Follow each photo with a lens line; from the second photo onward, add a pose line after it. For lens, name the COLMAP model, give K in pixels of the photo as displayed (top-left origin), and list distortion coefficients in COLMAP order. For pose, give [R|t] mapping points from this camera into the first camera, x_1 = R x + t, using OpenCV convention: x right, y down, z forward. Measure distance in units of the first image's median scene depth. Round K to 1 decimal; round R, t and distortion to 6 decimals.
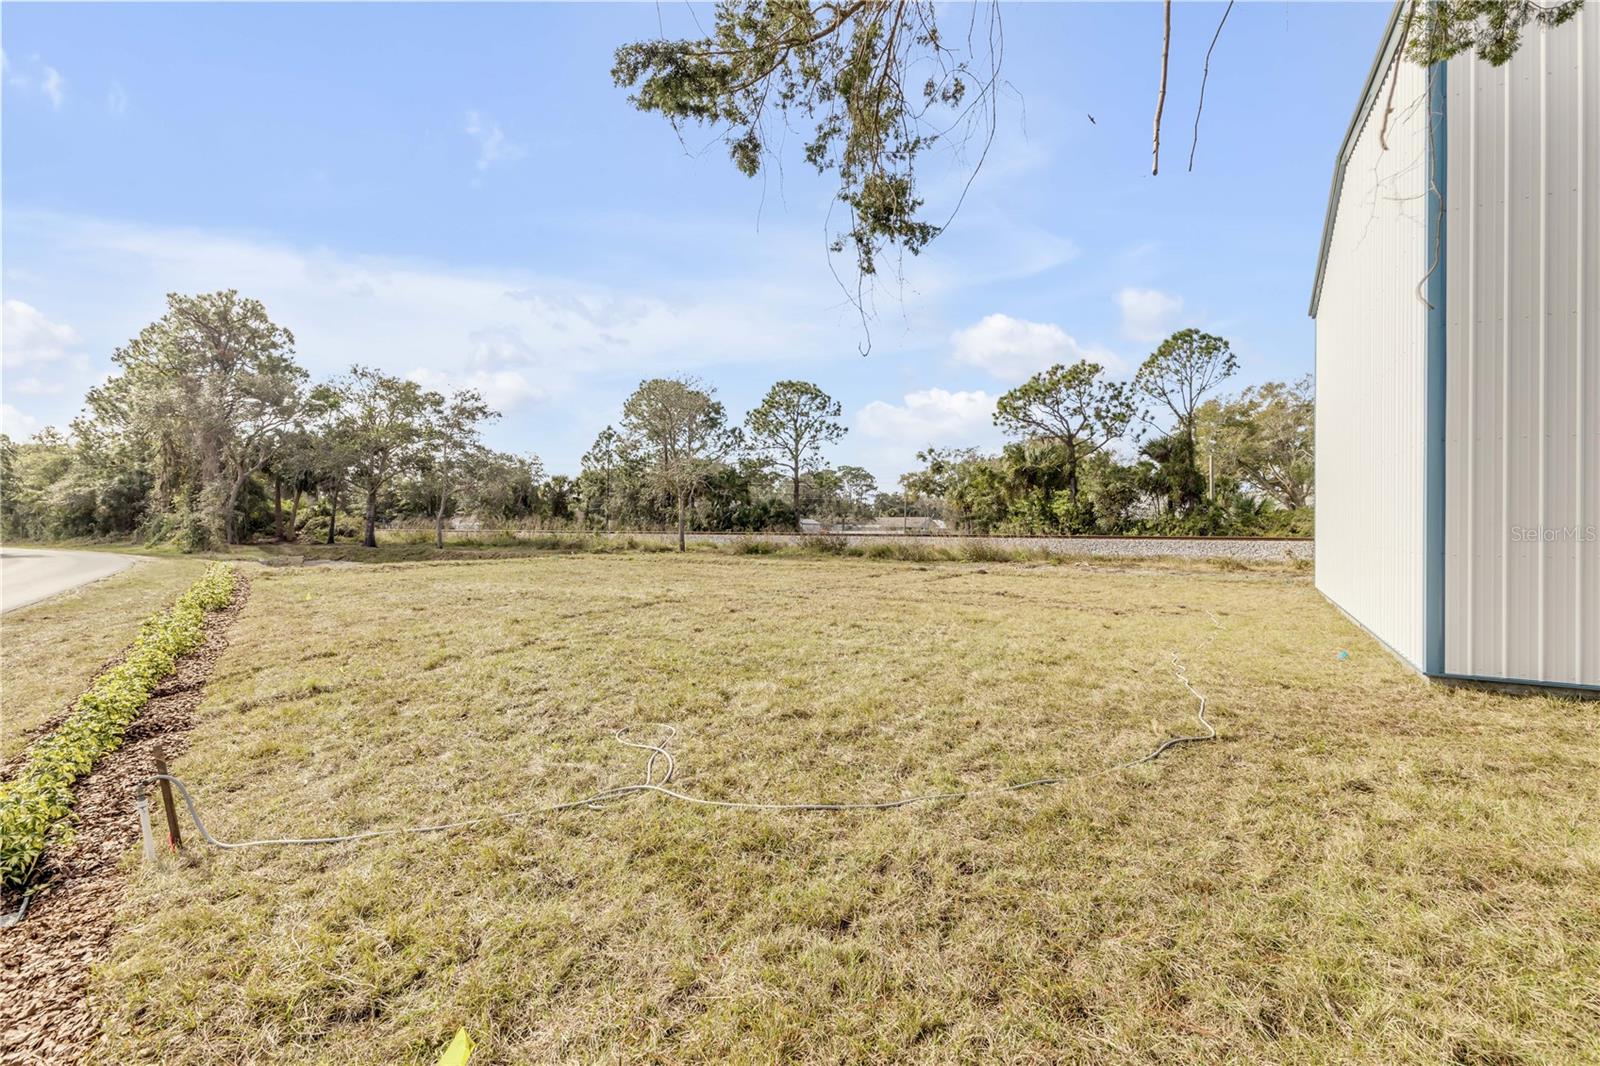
lens RADIAL K [[710.6, 0, 810.9], [0, 710.6, 520.3], [0, 0, 1]] dist [-0.000889, -0.000021]
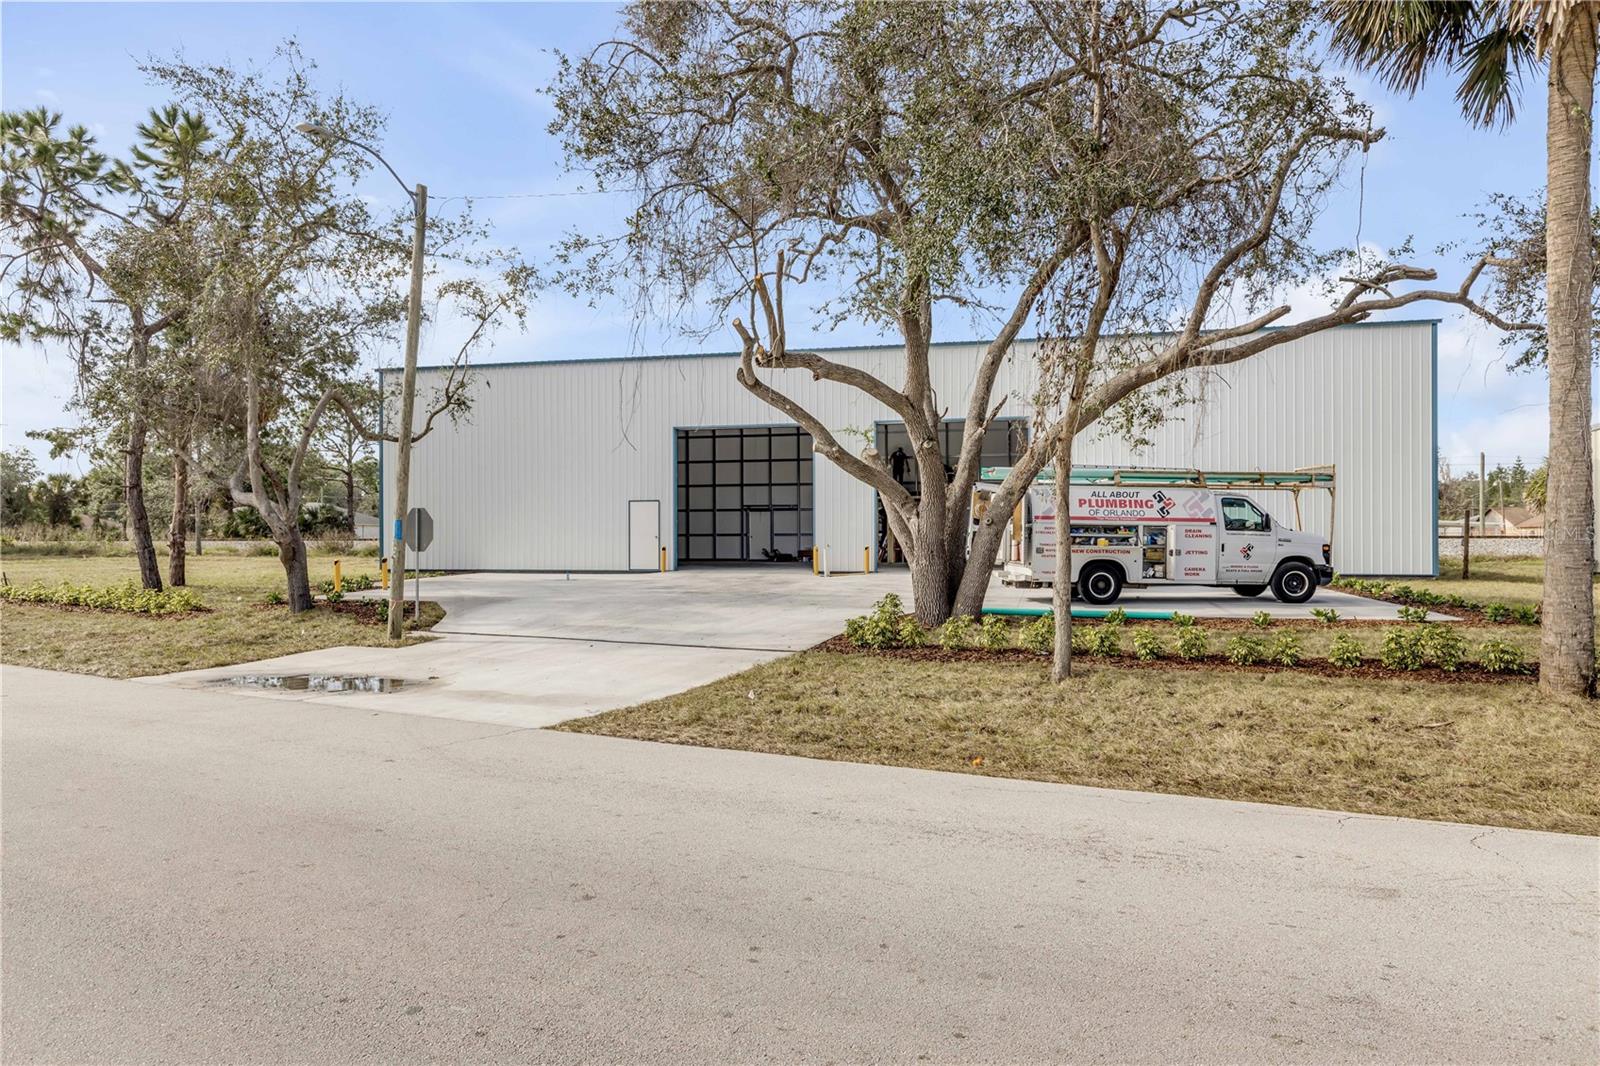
lens RADIAL K [[1035.4, 0, 809.4], [0, 1035.4, 540.9], [0, 0, 1]] dist [0.008540, -0.000286]
pose [[0.957134, -0.007347, 0.289552, 0.181883], [0.003379, 0.999893, 0.014201, 0.000974], [-0.289625, -0.012613, 0.957057, -0.572401]]
